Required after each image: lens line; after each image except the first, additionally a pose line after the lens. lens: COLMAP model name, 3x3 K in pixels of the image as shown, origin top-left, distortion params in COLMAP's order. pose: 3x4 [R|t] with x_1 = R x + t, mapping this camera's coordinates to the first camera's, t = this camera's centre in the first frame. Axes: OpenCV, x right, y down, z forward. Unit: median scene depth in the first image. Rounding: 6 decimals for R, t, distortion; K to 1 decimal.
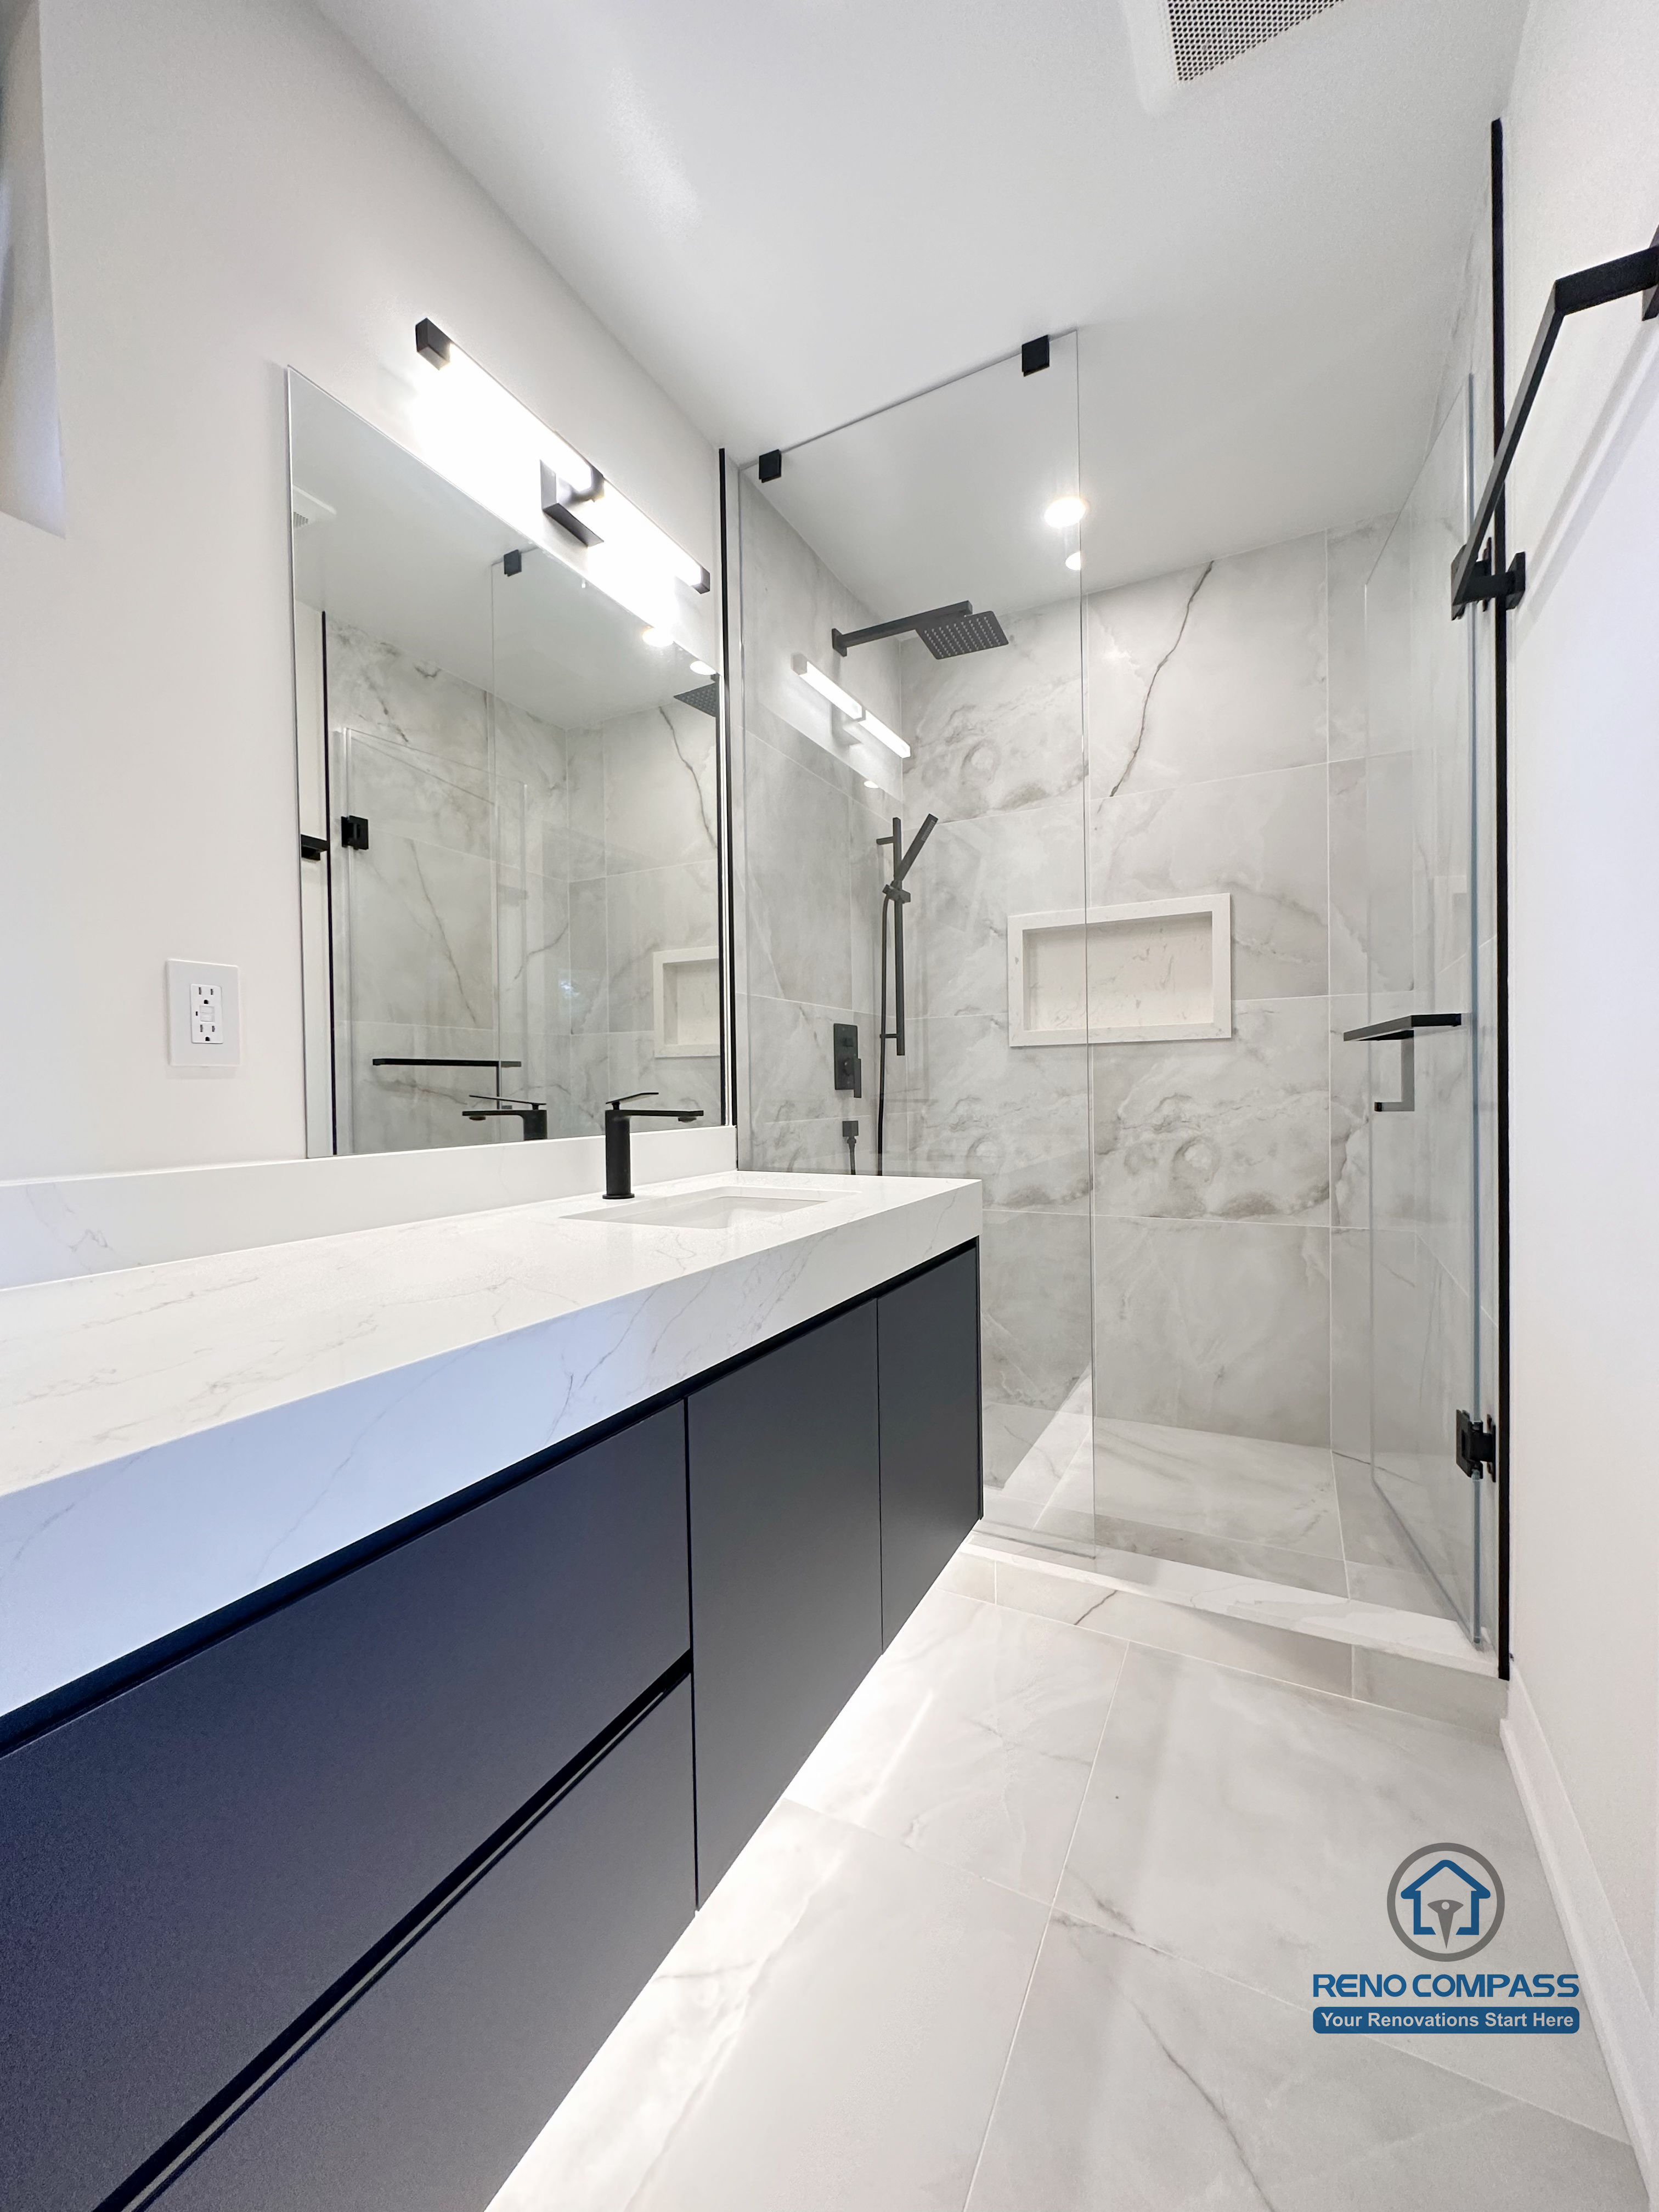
lens RADIAL K [[885.1, 0, 825.5], [0, 885.1, 1104.5], [0, 0, 1]] dist [-0.004017, -0.000004]
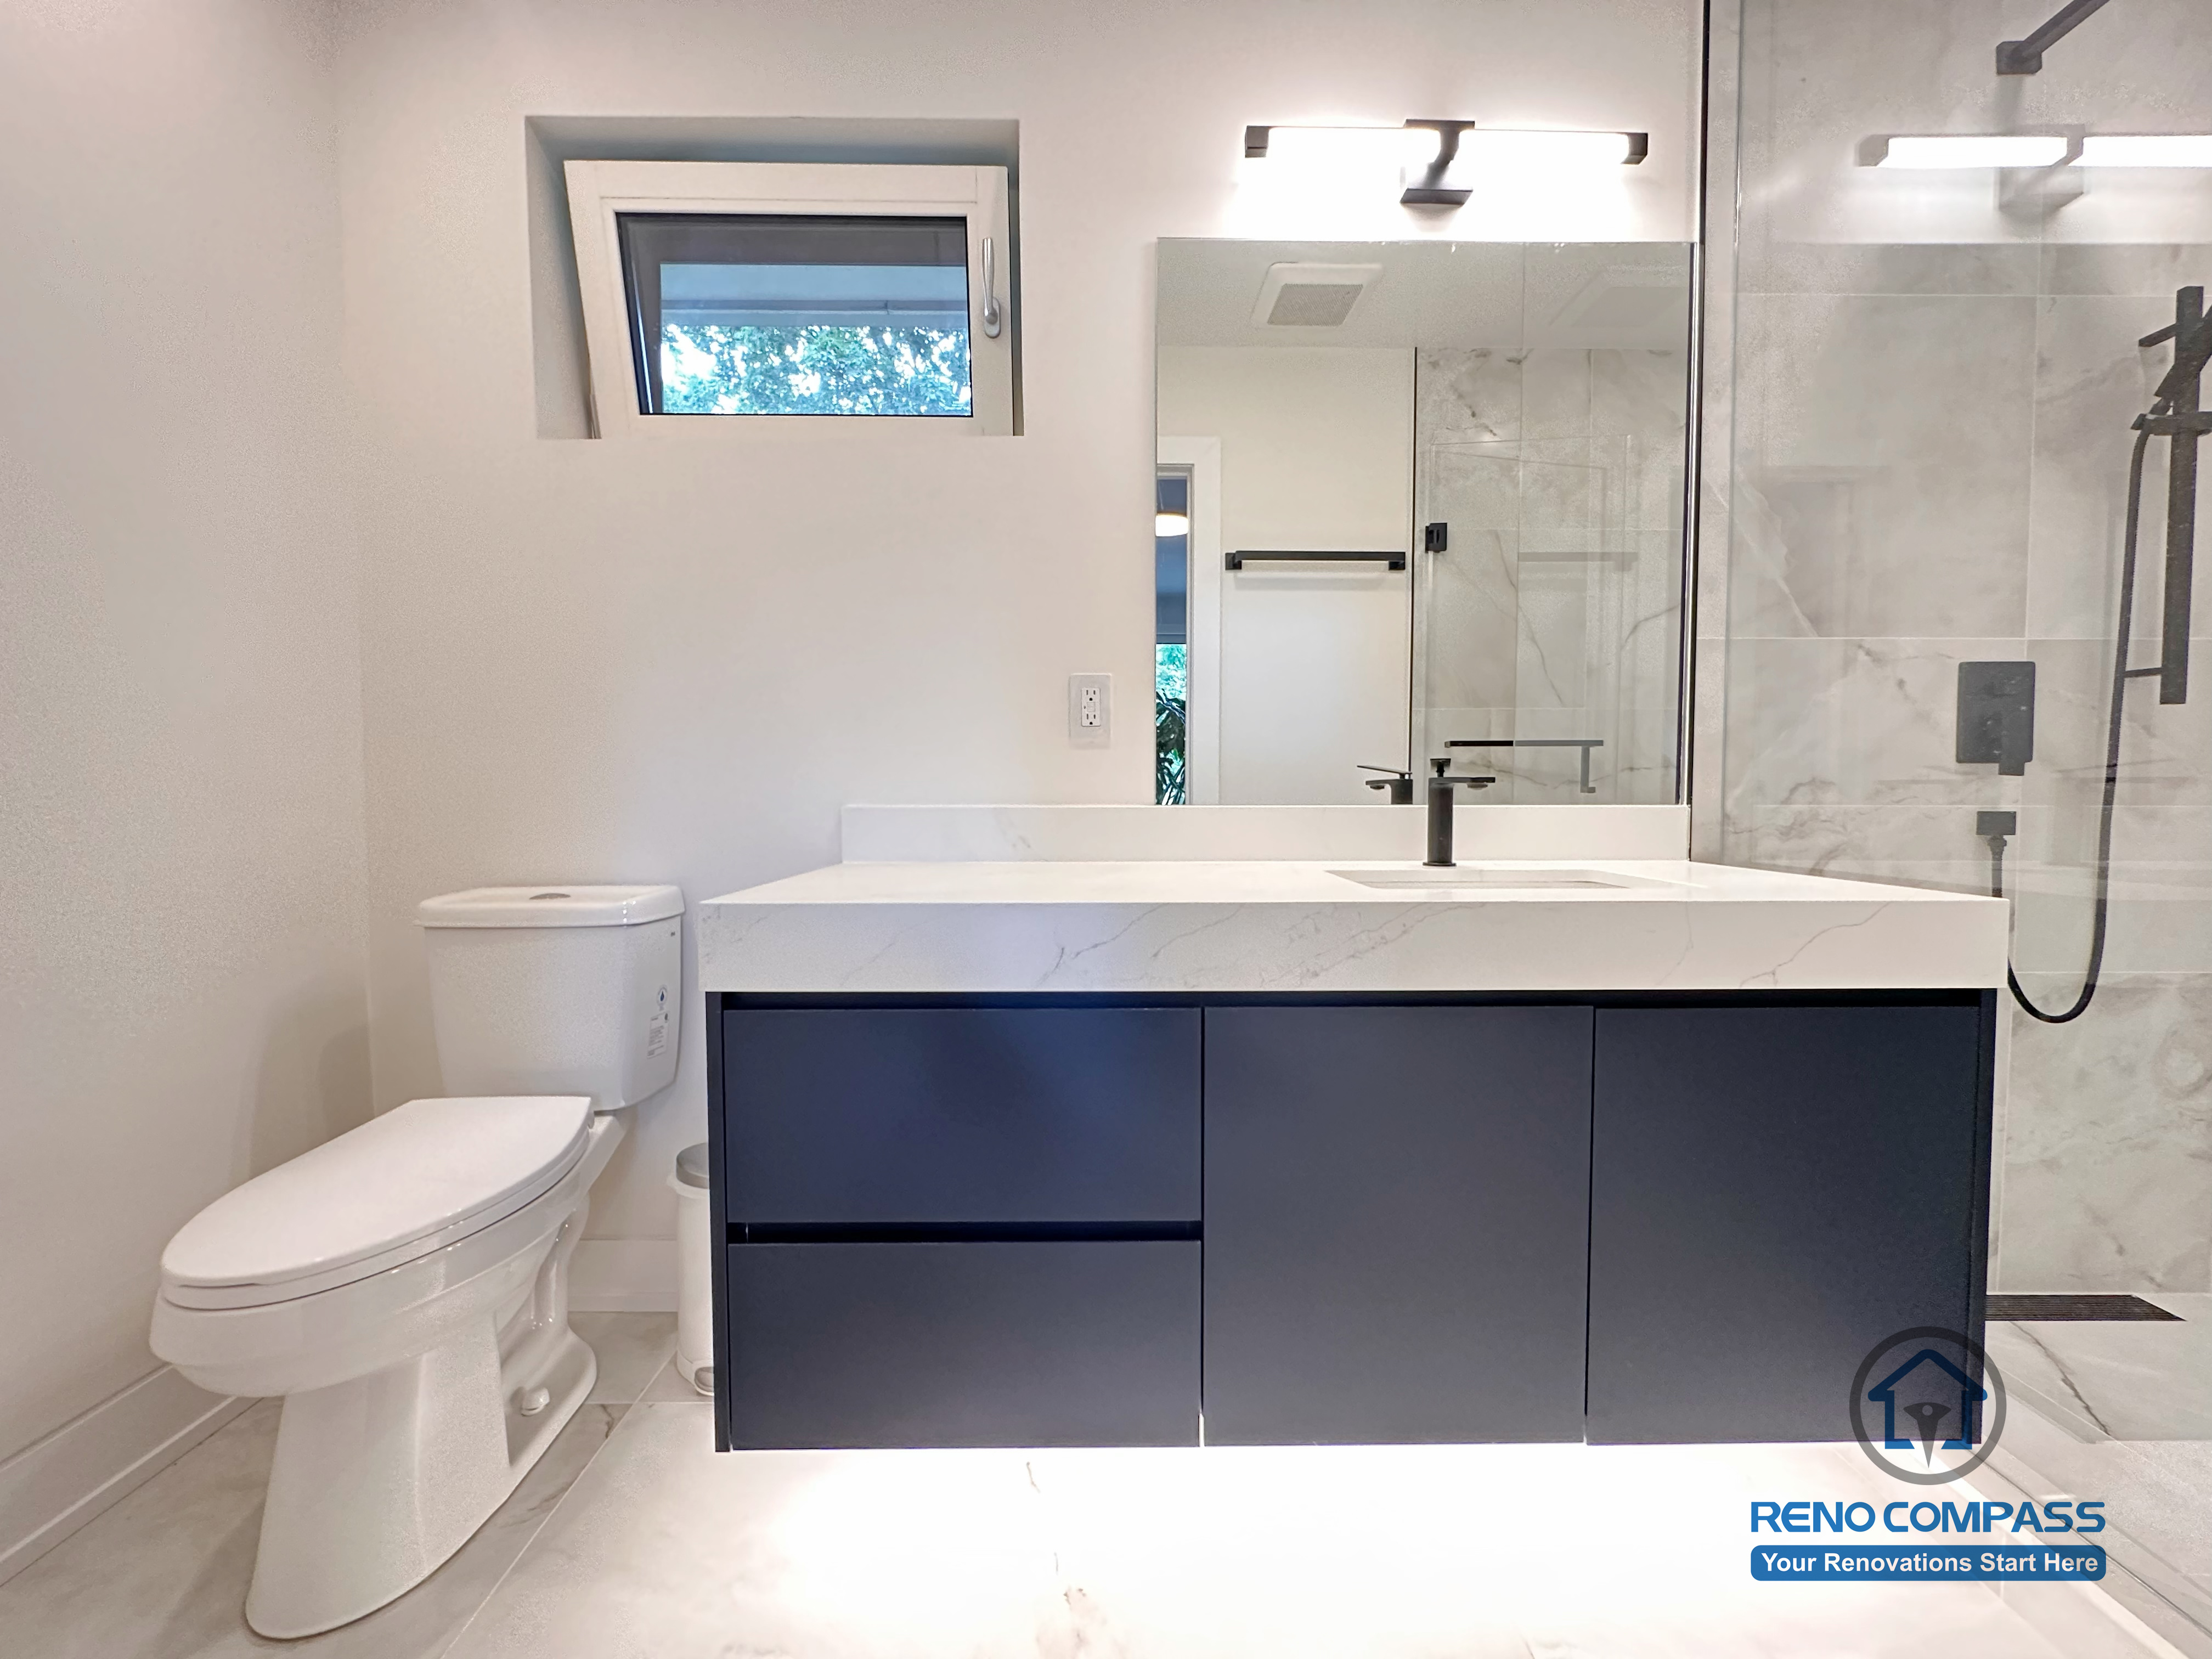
lens RADIAL K [[885.1, 0, 1104.6], [0, 885.1, 827.0], [0, 0, 1]] dist [-0.004017, -0.000004]
pose [[0.467545, 0.049205, -0.882599, 0.291121], [-0.022599, 0.998789, 0.043711, 0.016557], [0.883681, -0.000491, 0.468090, 0.122794]]
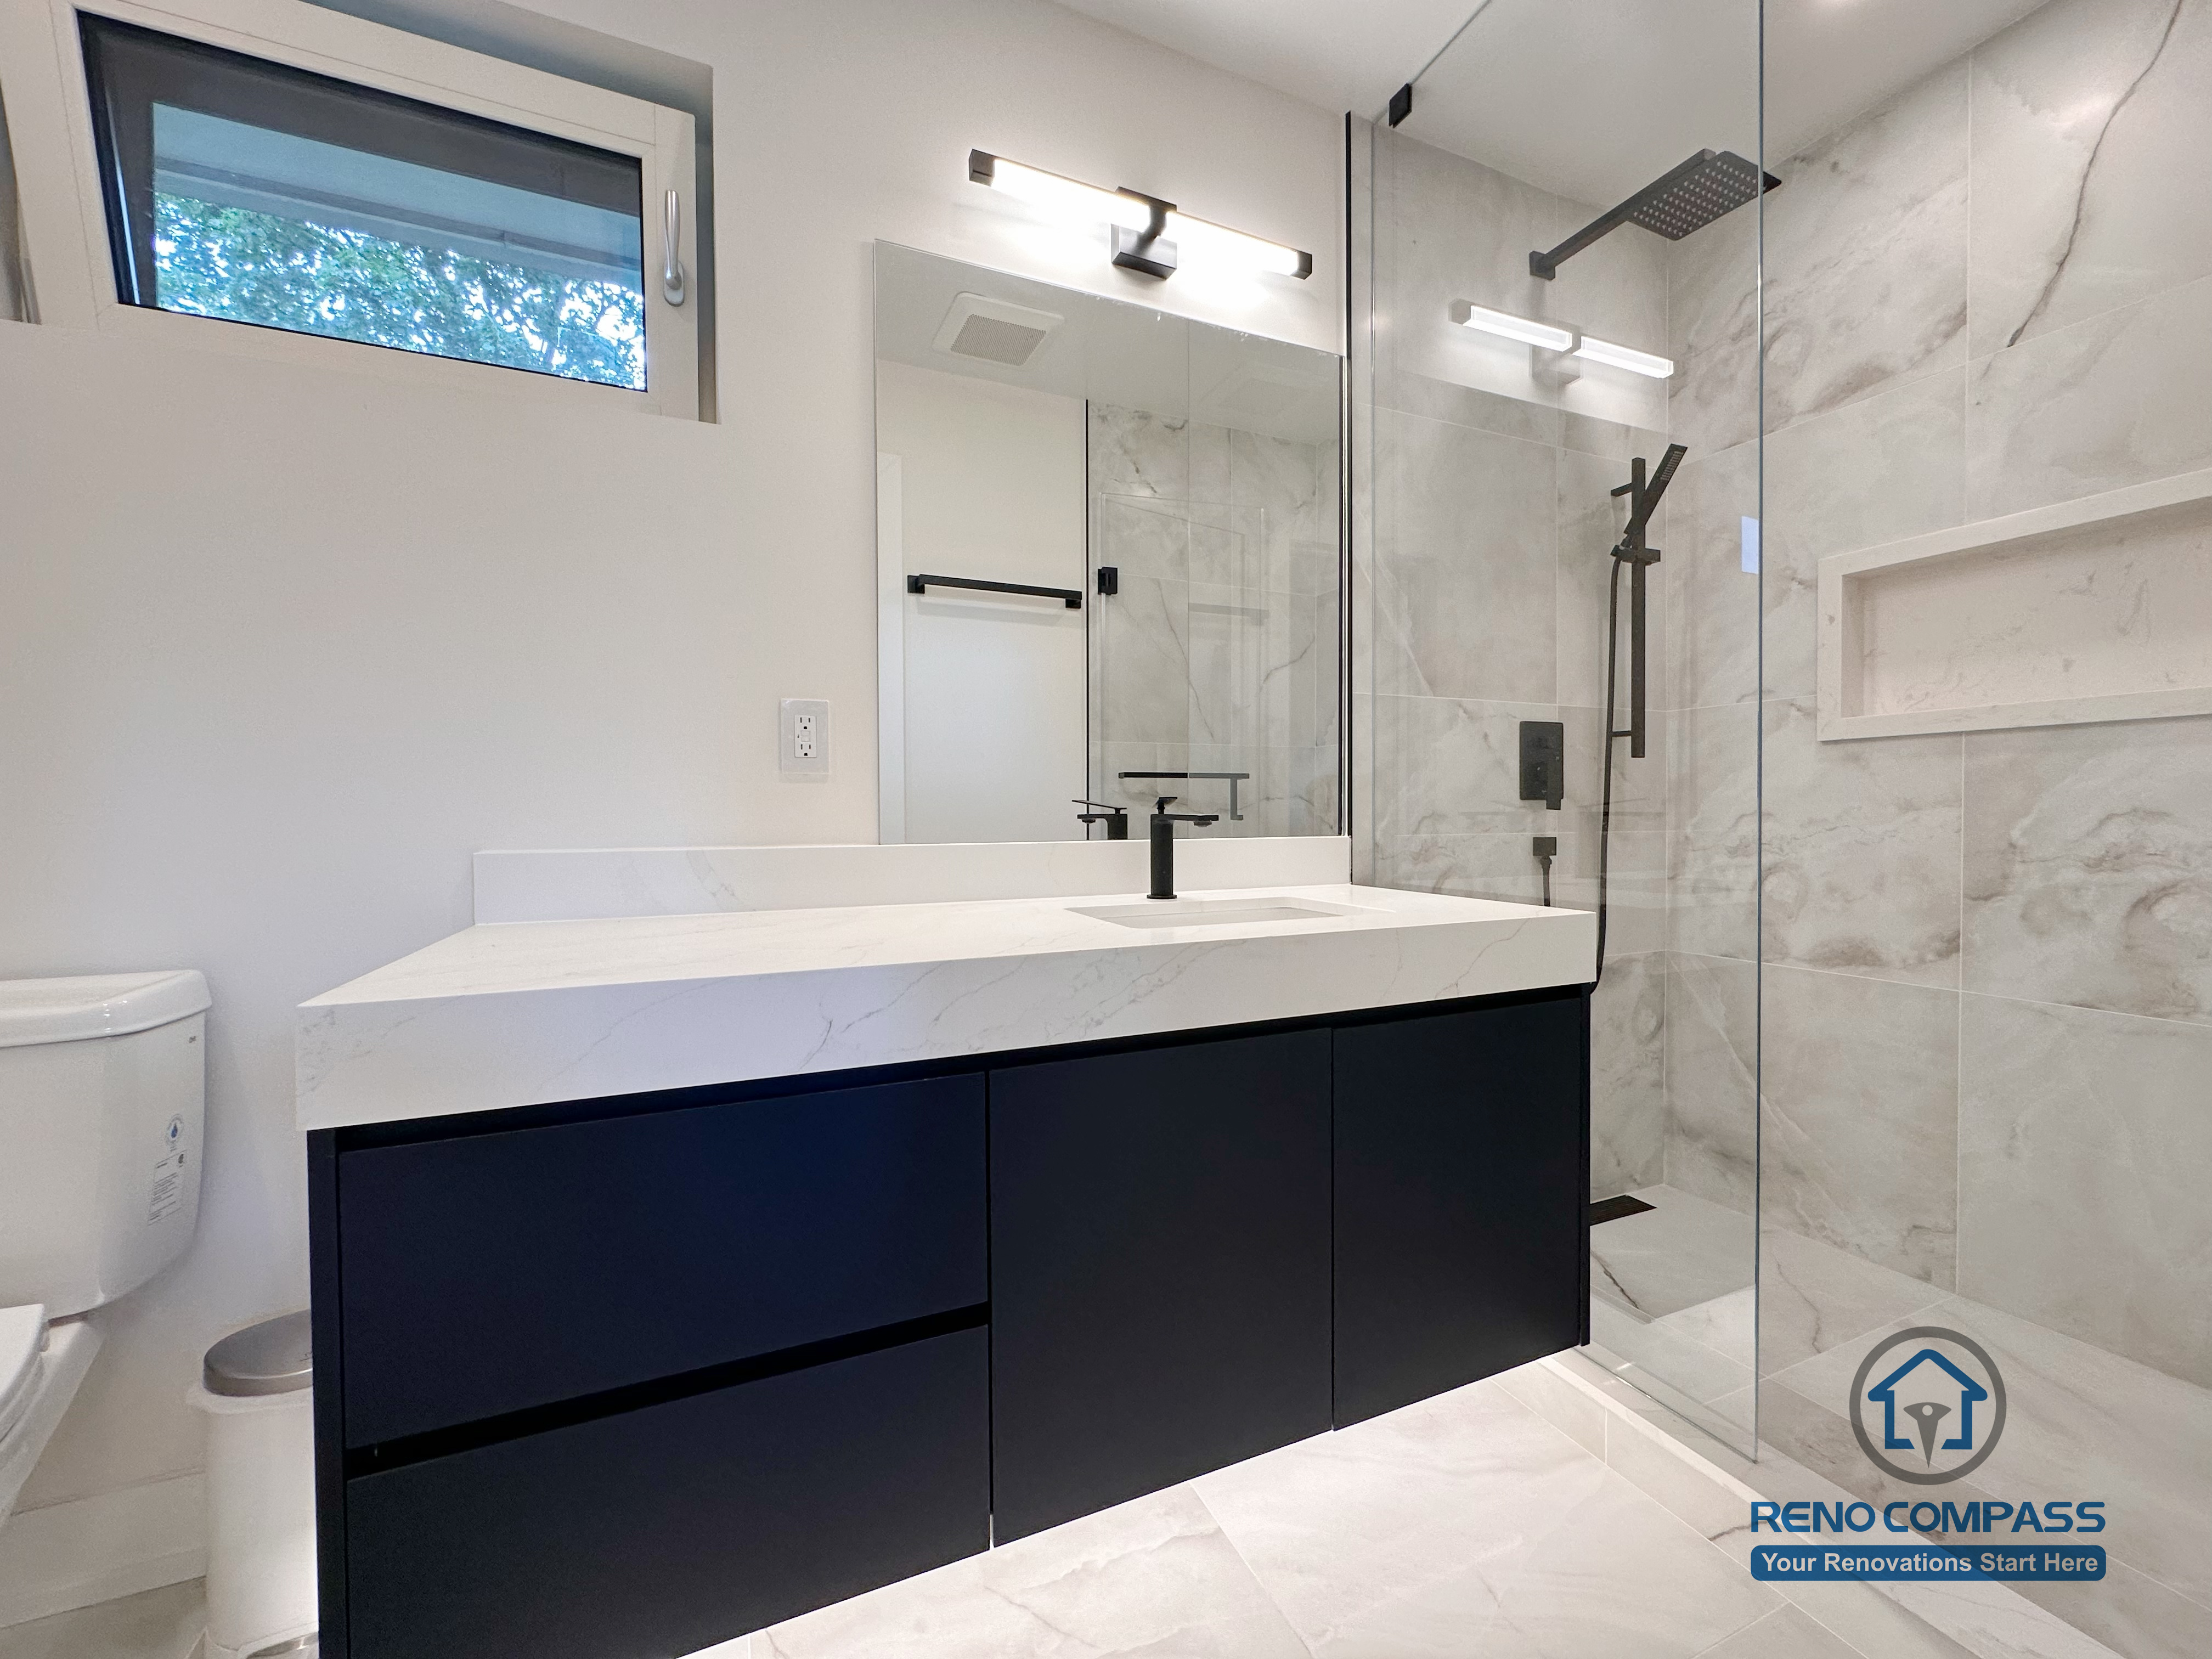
lens RADIAL K [[885.1, 0, 1105.5], [0, 885.1, 826.9], [0, 0, 1]] dist [-0.004017, -0.000004]
pose [[0.777573, 0.021818, -0.628414, 0.229660], [-0.017910, 0.999761, 0.012549, 0.005830], [0.628538, 0.001498, 0.777778, 0.089195]]
